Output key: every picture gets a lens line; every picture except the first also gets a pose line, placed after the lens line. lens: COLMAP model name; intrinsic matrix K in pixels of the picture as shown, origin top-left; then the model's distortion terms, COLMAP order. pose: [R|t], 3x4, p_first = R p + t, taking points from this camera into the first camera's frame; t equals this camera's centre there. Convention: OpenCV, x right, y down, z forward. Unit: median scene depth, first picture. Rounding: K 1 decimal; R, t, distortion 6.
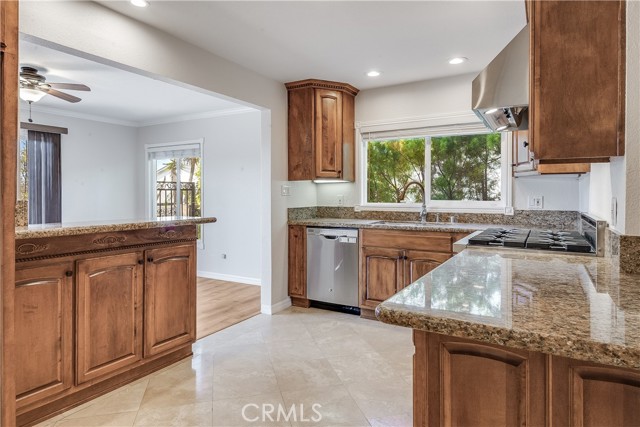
lens RADIAL K [[392.7, 0, 319.6], [0, 392.7, 197.9], [0, 0, 1]] dist [0.002960, 0.000308]
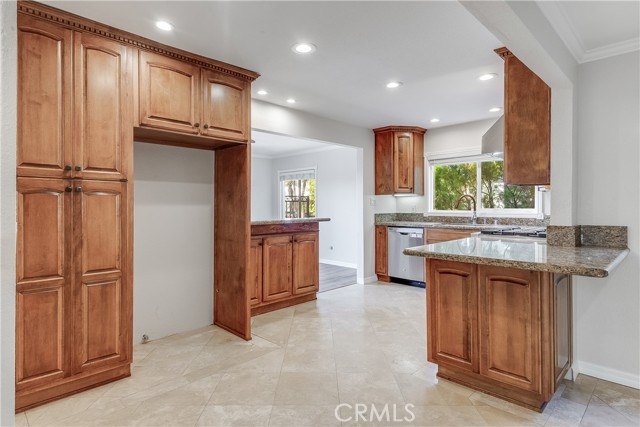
lens RADIAL K [[350.7, 0, 317.9], [0, 350.7, 203.3], [0, 0, 1]] dist [0.039315, -0.000056]
pose [[0.966651, -0.003656, -0.256070, 0.053969], [0.000341, 0.999916, -0.012989, 0.004498], [0.256096, 0.012468, 0.966571, -0.358263]]
